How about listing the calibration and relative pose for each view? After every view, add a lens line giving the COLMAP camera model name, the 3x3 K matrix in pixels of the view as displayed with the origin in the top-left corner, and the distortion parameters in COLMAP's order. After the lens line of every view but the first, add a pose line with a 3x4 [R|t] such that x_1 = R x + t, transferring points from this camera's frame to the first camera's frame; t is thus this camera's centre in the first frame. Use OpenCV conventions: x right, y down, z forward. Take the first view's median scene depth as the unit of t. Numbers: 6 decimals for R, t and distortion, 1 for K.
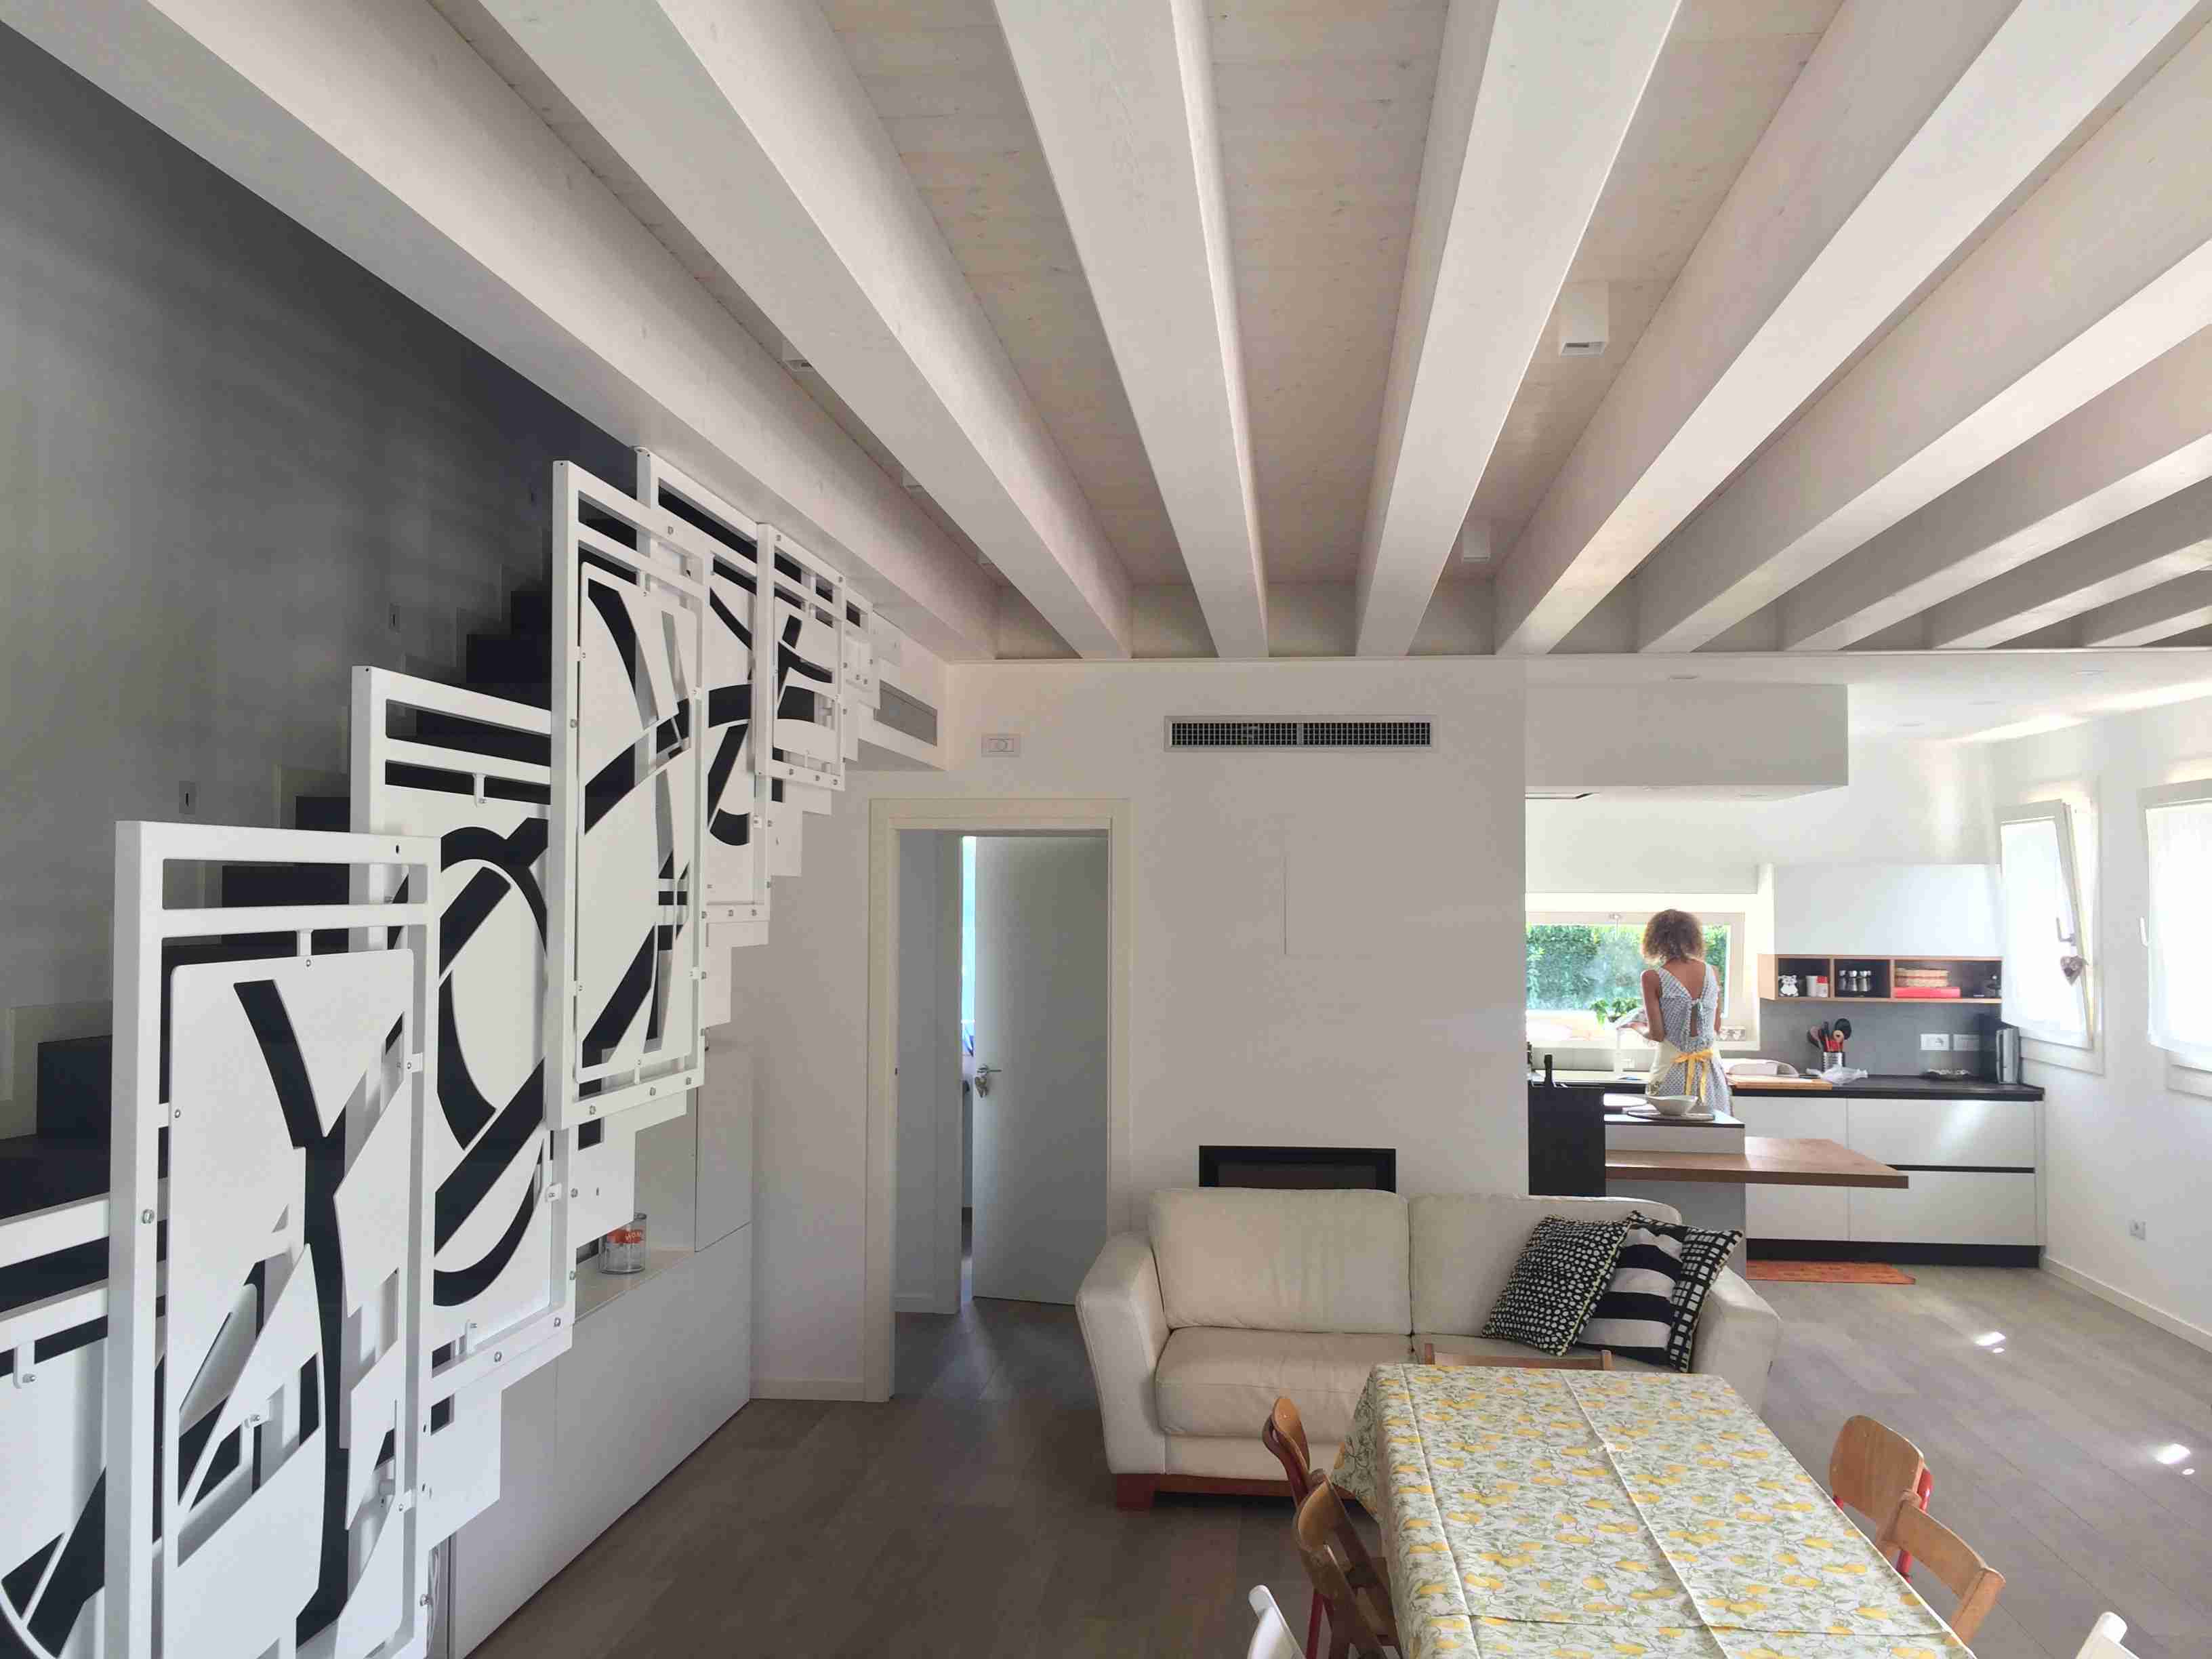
lens RADIAL K [[1921.6, 0, 1102.2], [0, 1921.6, 837.1], [0, 0, 1]] dist [0.054499, -0.028820]
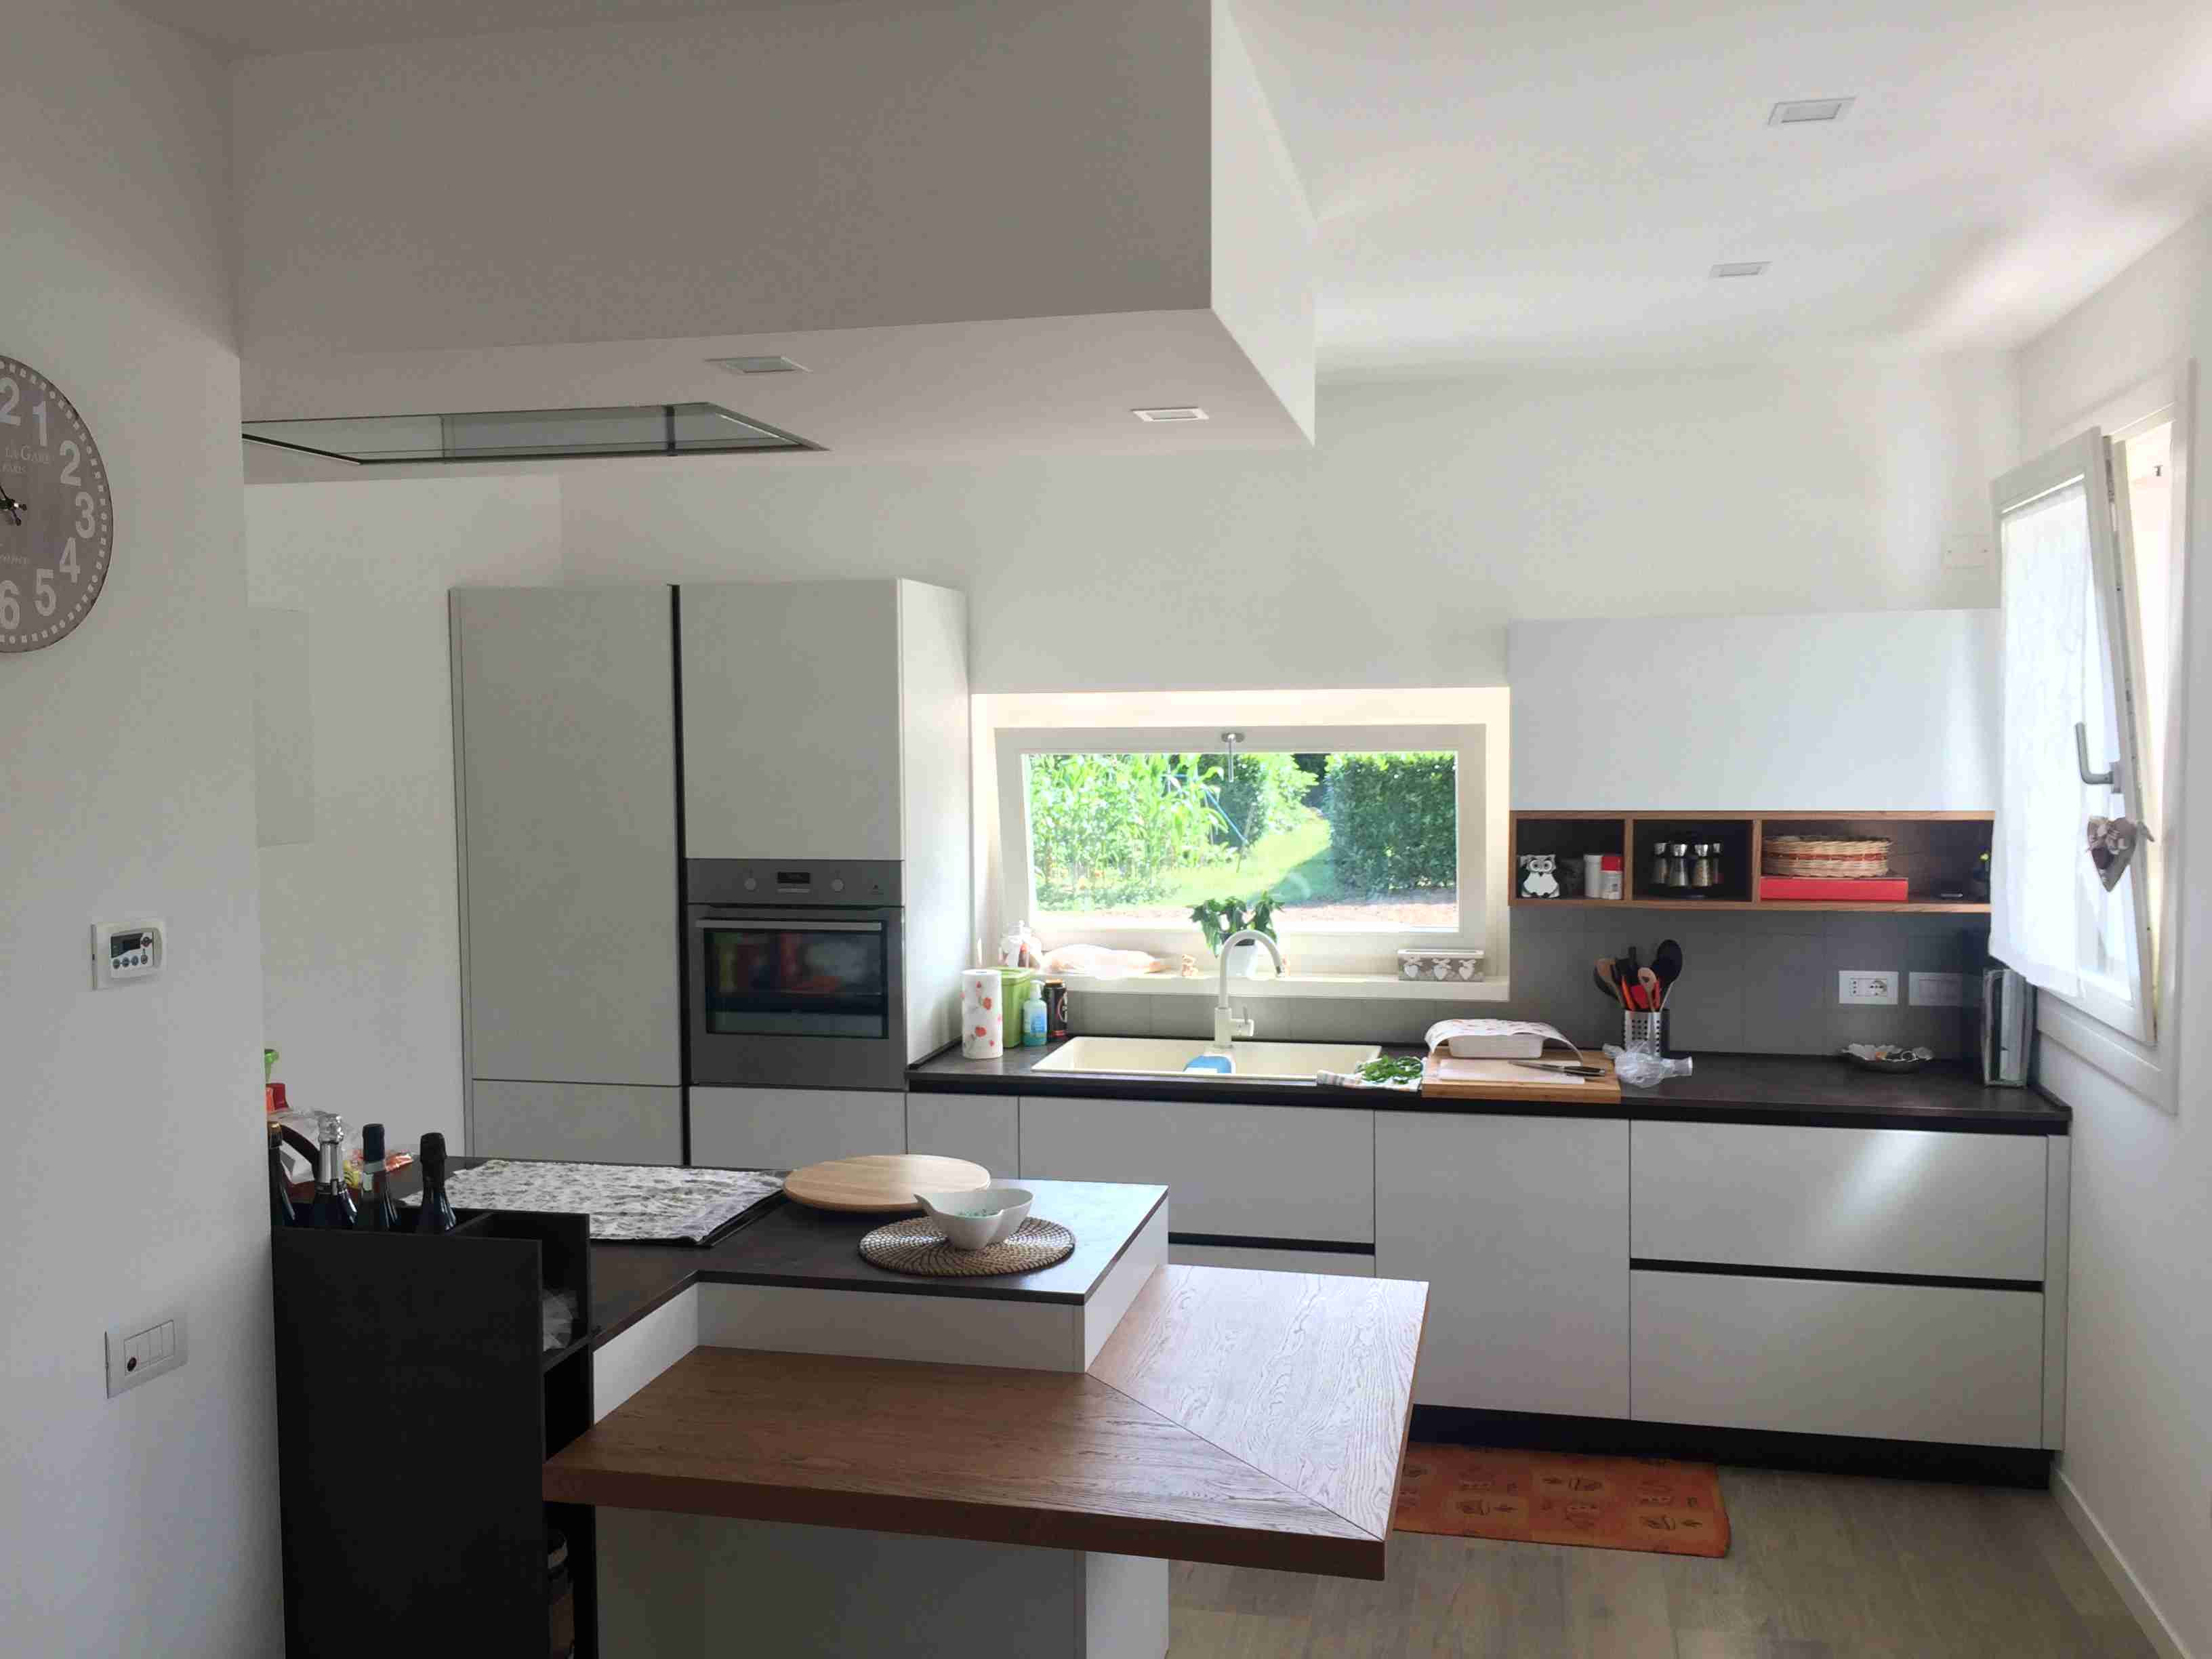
lens RADIAL K [[1921.6, 0, 1109.3], [0, 1921.6, 837.8], [0, 0, 1]] dist [0.054499, -0.028820]
pose [[0.992127, -0.004671, -0.125151, 0.309210], [0.016260, 0.995651, 0.091734, 0.022017], [0.124179, -0.093047, 0.987888, 0.516708]]
